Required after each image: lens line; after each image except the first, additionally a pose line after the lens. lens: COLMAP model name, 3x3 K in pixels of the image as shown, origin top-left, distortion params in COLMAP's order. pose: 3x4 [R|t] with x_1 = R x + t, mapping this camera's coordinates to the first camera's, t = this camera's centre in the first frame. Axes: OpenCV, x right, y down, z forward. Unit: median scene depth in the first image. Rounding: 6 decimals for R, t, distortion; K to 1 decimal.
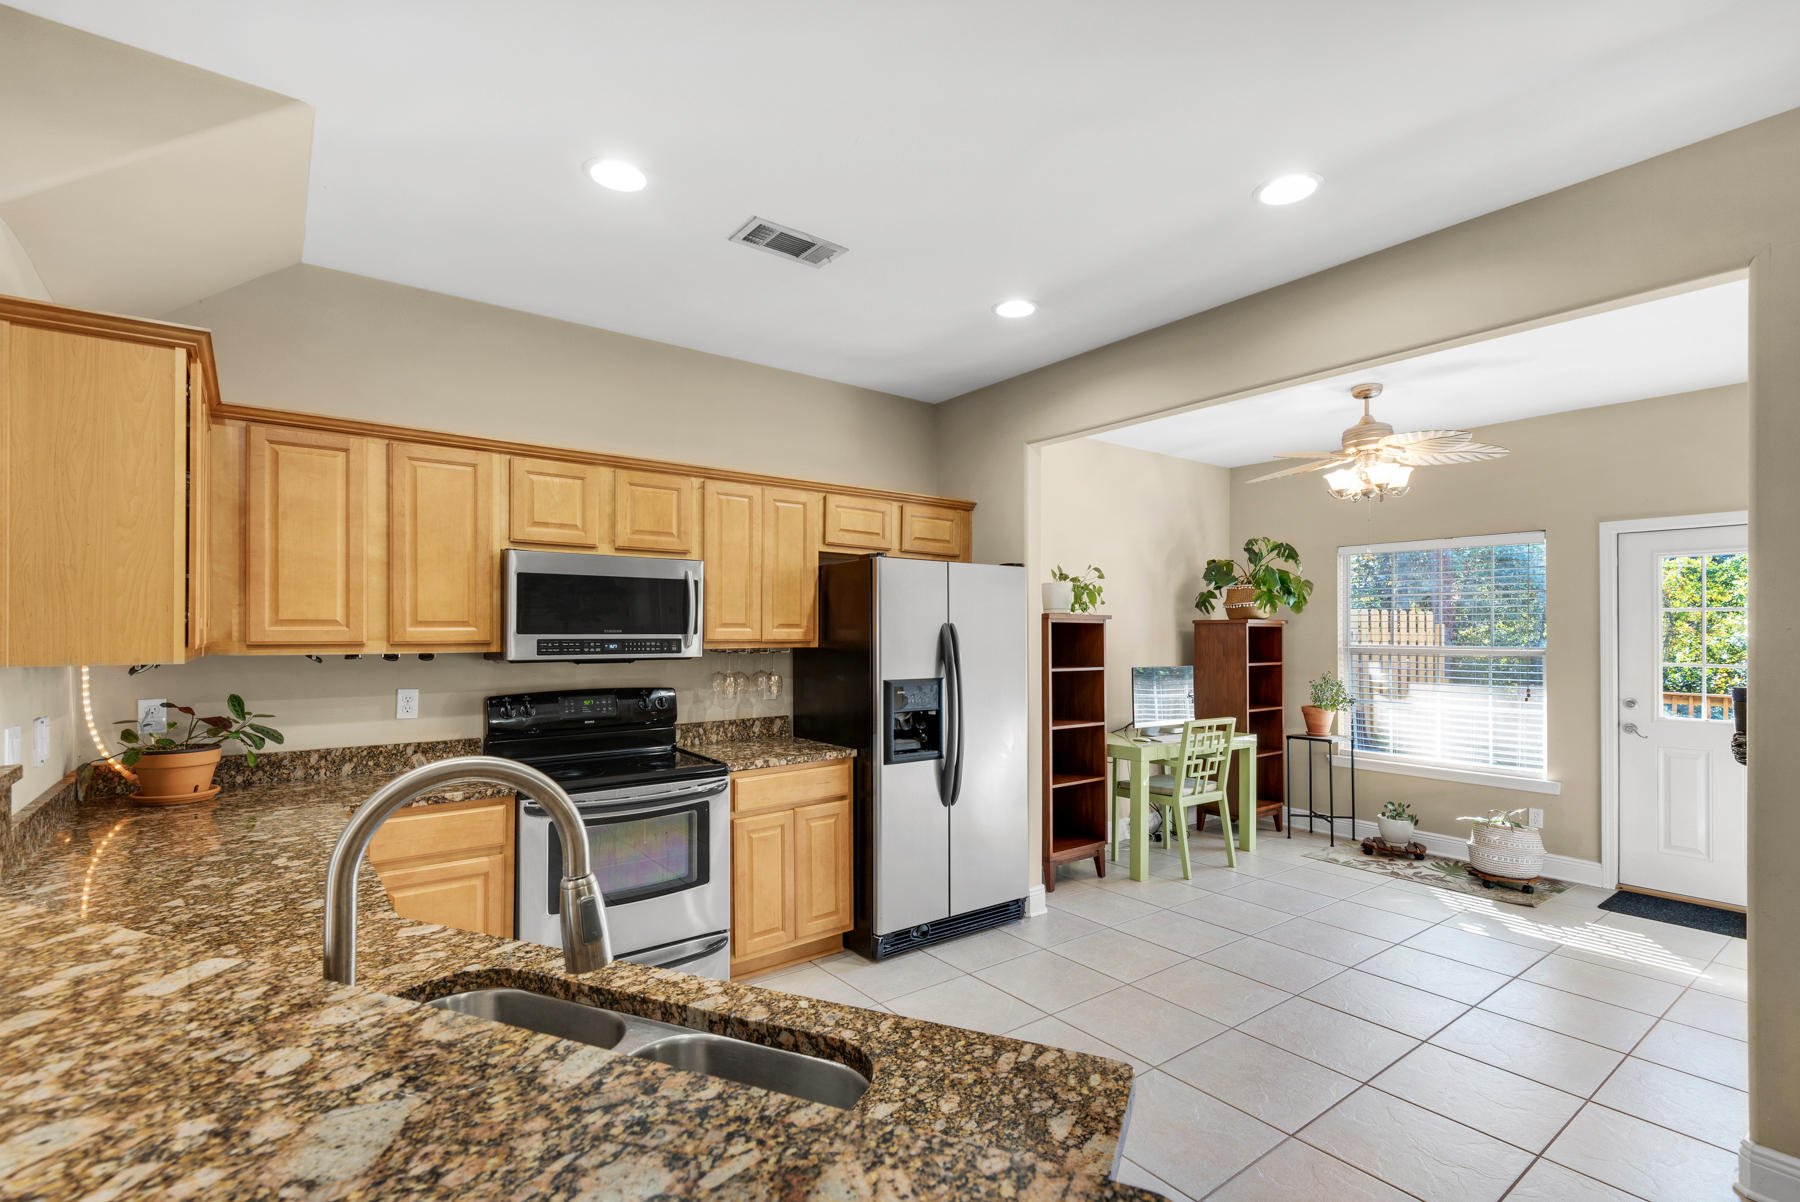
lens RADIAL K [[821.5, 0, 900.0], [0, 821.5, 618.7], [0, 0, 1]] dist [-0.002984, -0.001810]
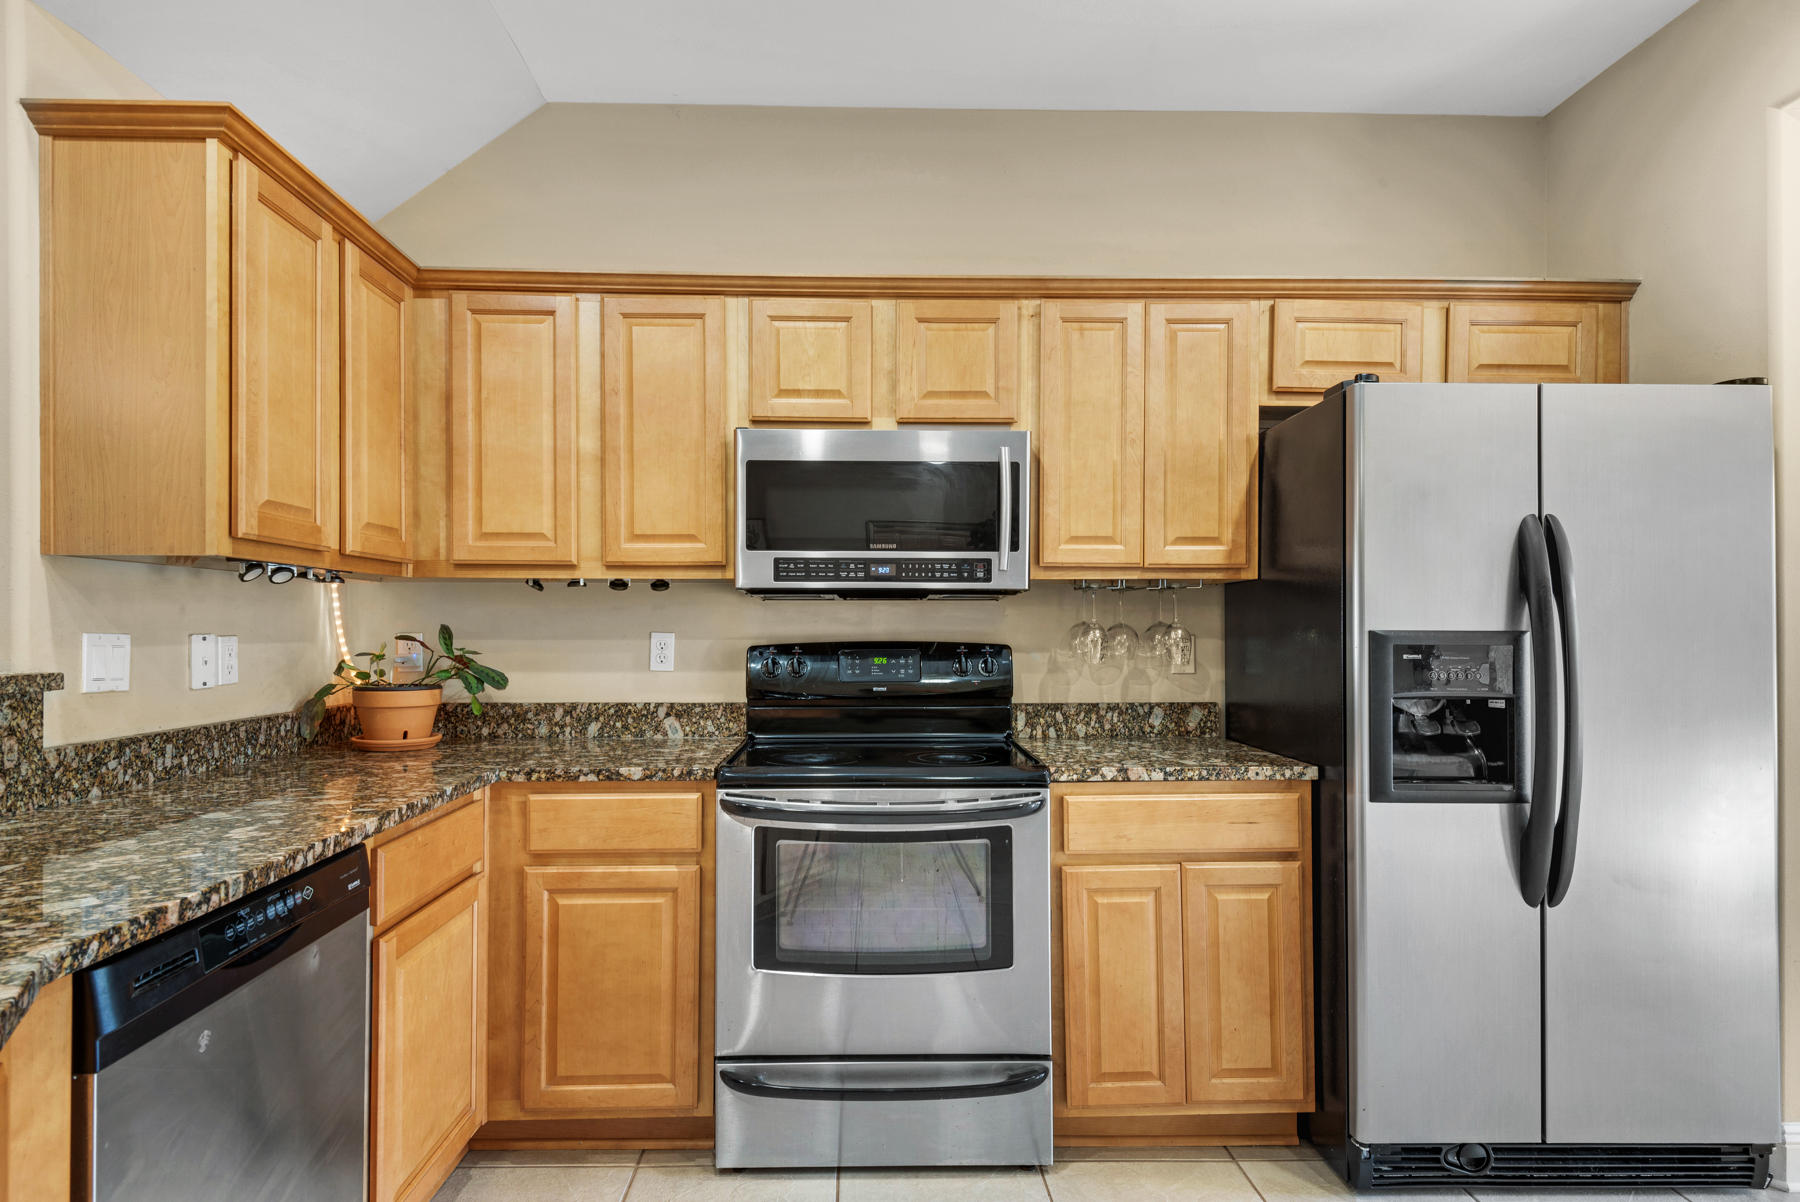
lens RADIAL K [[960.5, 0, 868.6], [0, 960.5, 622.6], [0, 0, 1]] dist [0.015874, -0.008291]
pose [[0.806805, 0.000048, -0.590818, 0.084252], [0.005374, 0.999958, 0.007420, 0.067444], [0.590794, -0.009162, 0.806770, 0.370273]]
